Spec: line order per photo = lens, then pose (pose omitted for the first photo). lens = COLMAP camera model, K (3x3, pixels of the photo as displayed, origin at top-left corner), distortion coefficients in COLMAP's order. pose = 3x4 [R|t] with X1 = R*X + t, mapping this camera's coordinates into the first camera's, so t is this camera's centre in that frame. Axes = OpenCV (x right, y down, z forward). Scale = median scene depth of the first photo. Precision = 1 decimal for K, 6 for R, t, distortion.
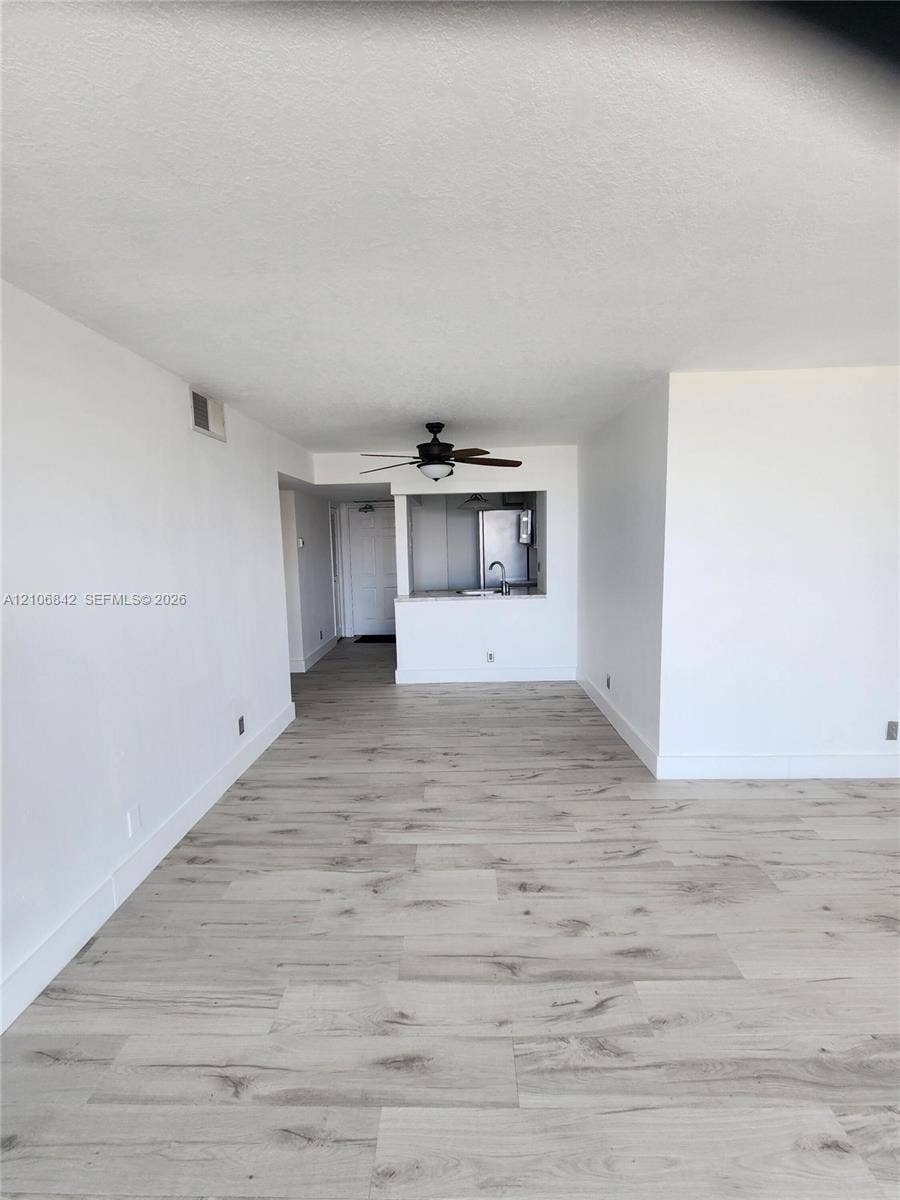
lens RADIAL K [[491.1, 0, 453.8], [0, 491.1, 593.3], [0, 0, 1]] dist [0.004579, -0.000719]
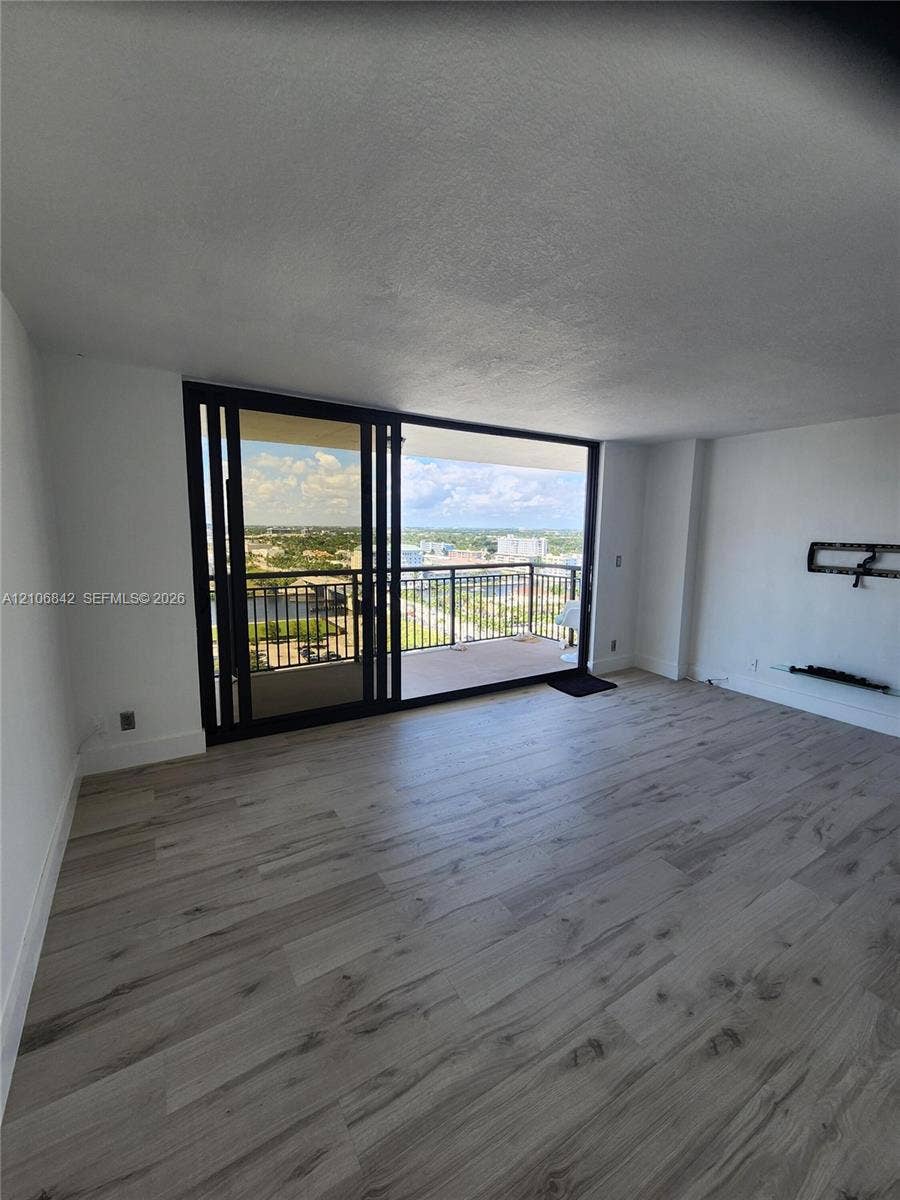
lens RADIAL K [[494.0, 0, 452.7], [0, 494.0, 594.8], [0, 0, 1]] dist [0.003531, -0.000246]
pose [[-0.837512, 0.085582, -0.539676, 1.062566], [-0.057546, 0.968351, 0.242866, -0.112132], [0.543381, 0.234459, -0.806081, 0.751000]]
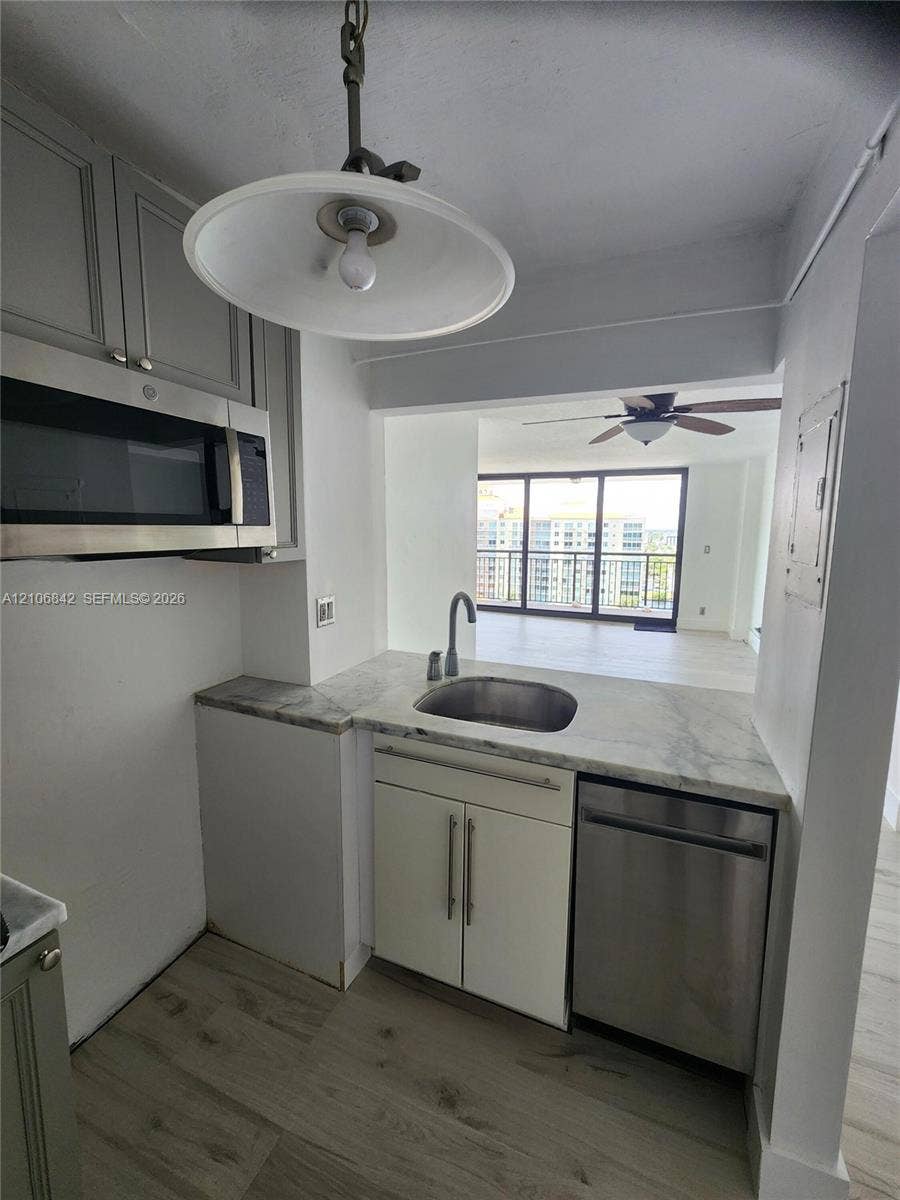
lens RADIAL K [[494.0, 0, 452.7], [0, 494.0, 594.8], [0, 0, 1]] dist [0.003531, -0.000246]
pose [[-0.931144, -0.032651, 0.363186, -0.051857], [0.056681, 0.970918, 0.232607, -0.248235], [-0.360218, 0.237177, -0.902214, 2.247703]]
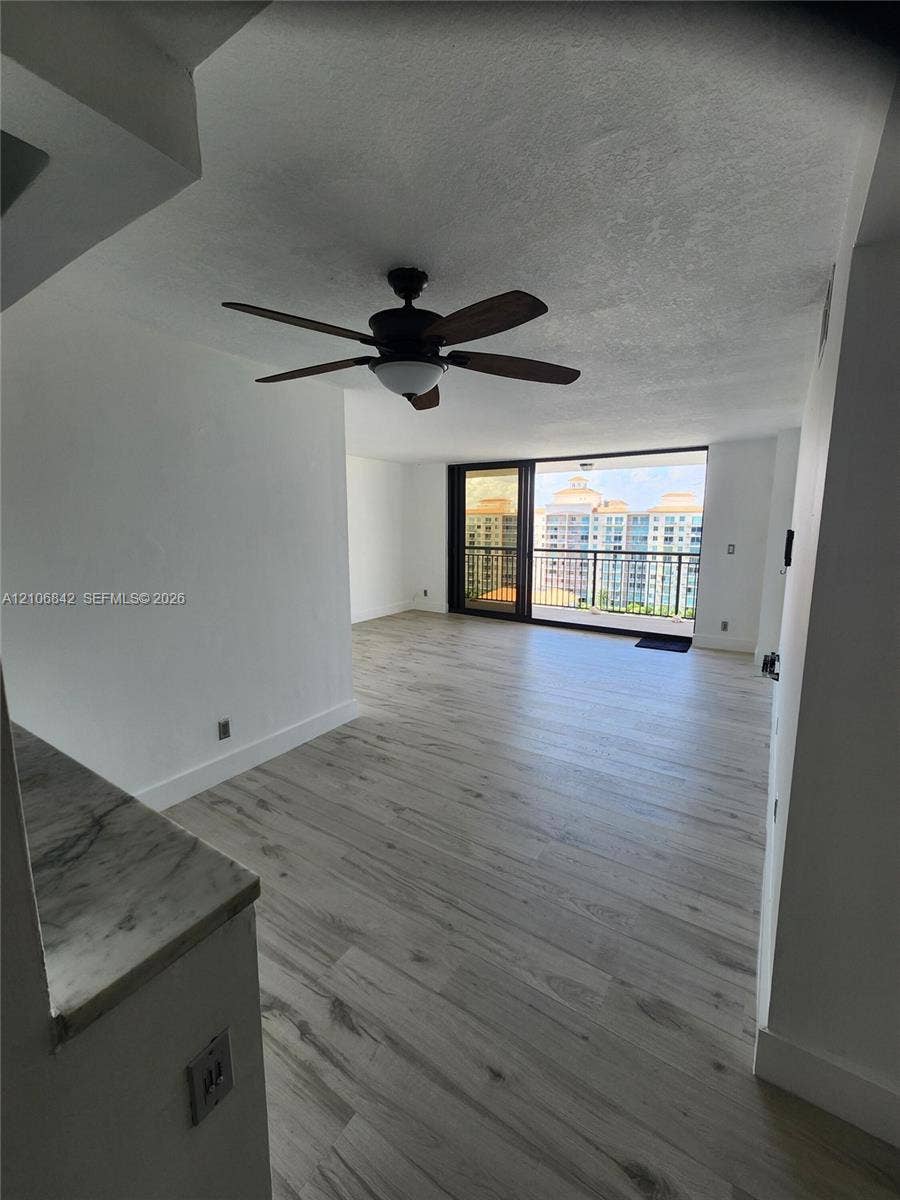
lens RADIAL K [[491.8, 0, 451.9], [0, 491.8, 593.7], [0, 0, 1]] dist [0.005833, -0.000564]
pose [[-0.844301, -0.055276, 0.533011, -0.420856], [0.079875, 0.970573, 0.227176, -0.184533], [-0.529883, 0.234379, -0.815040, 1.754969]]
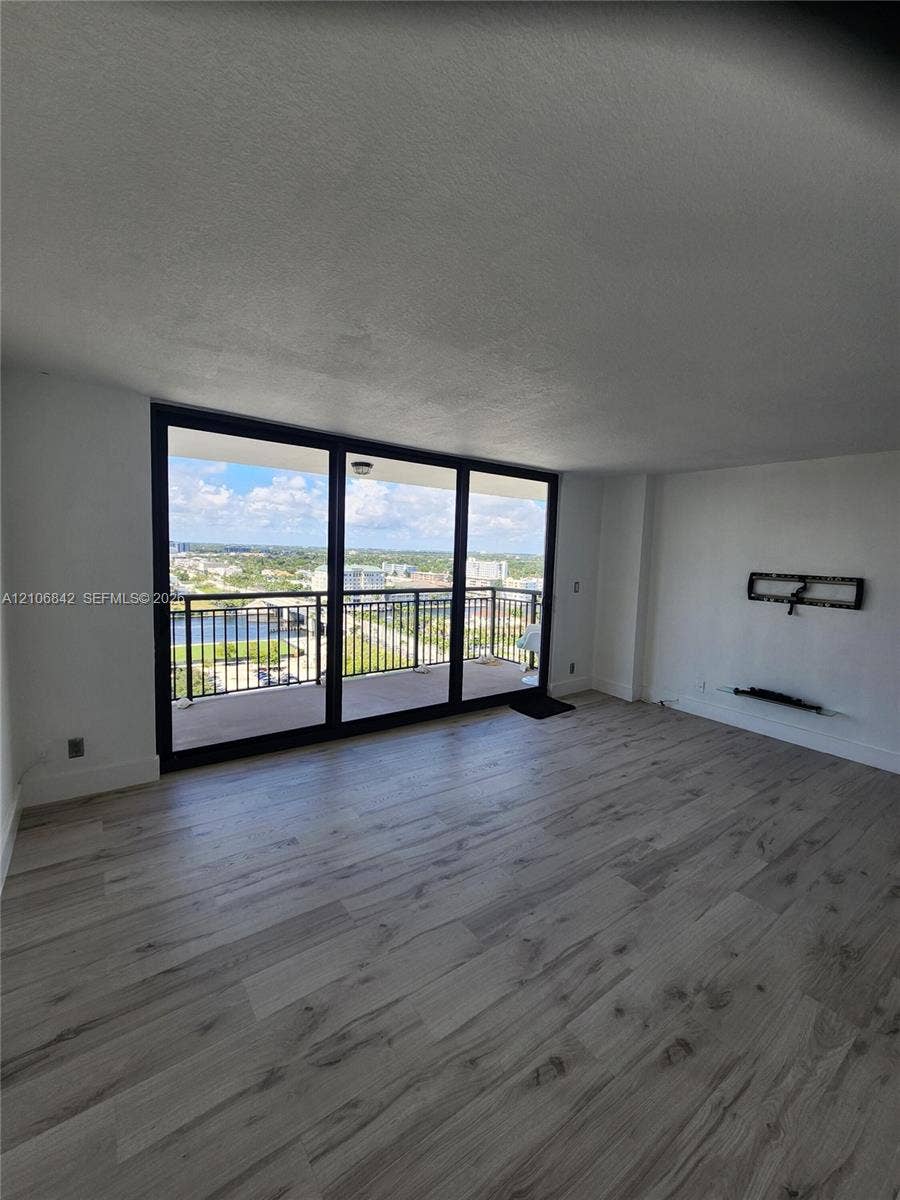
lens RADIAL K [[491.1, 0, 453.8], [0, 491.1, 593.3], [0, 0, 1]] dist [0.004579, -0.000719]
pose [[-0.792366, 0.049294, -0.608051, 1.079881], [-0.085641, 0.977871, 0.190875, -0.120853], [0.604005, 0.203317, -0.770610, 0.761642]]
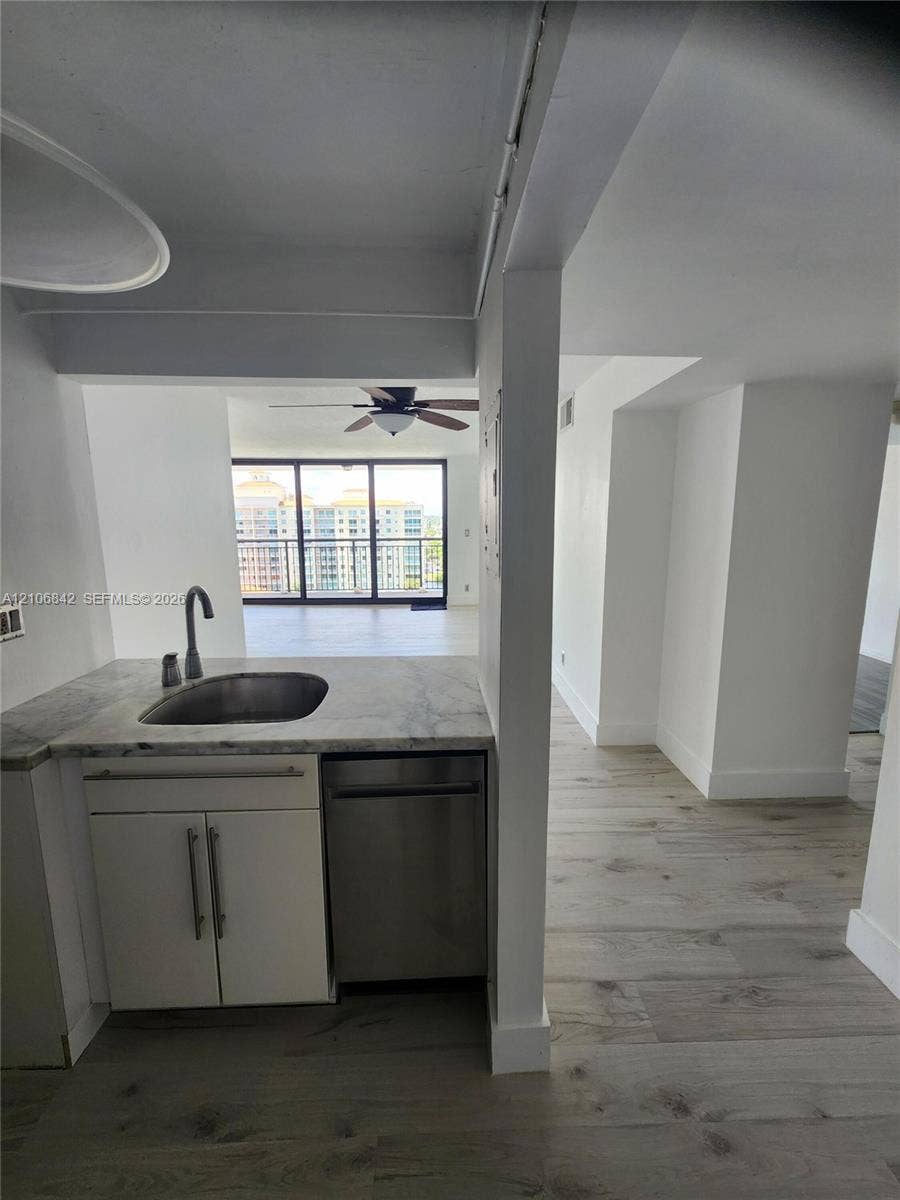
lens RADIAL K [[491.8, 0, 451.9], [0, 491.8, 593.7], [0, 0, 1]] dist [0.005833, -0.000564]
pose [[-0.998238, 0.037090, -0.046317, -0.101912], [0.023123, 0.962013, 0.272022, -0.245782], [0.054647, 0.270471, -0.961176, 2.245804]]
